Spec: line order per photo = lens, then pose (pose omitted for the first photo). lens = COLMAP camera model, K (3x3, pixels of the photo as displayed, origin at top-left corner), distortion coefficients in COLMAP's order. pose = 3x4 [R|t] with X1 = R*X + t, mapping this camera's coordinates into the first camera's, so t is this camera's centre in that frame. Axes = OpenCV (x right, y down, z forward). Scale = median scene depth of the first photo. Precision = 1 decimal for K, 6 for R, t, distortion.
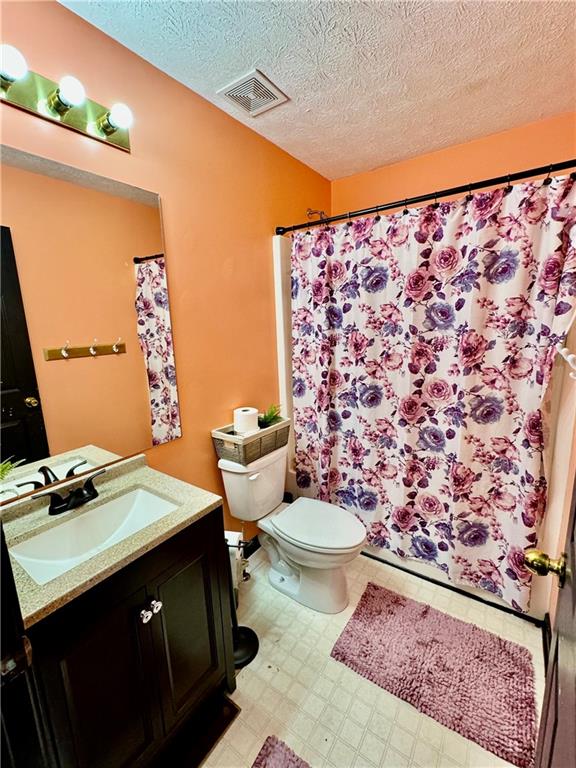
lens RADIAL K [[332.6, 0, 285.5], [0, 332.6, 383.1], [0, 0, 1]] dist [-0.007533, 0.000939]
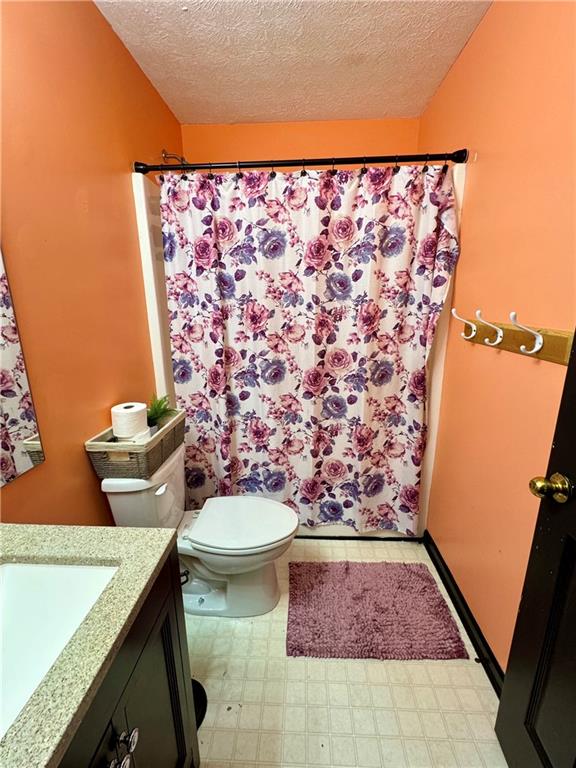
lens RADIAL K [[332.6, 0, 290.2], [0, 332.6, 382.8], [0, 0, 1]] dist [-0.007533, 0.000939]
pose [[0.839453, -0.109485, 0.532289, -0.223646], [0.084097, 0.993867, 0.071799, 0.006634], [-0.536885, -0.015508, 0.843513, 0.199773]]
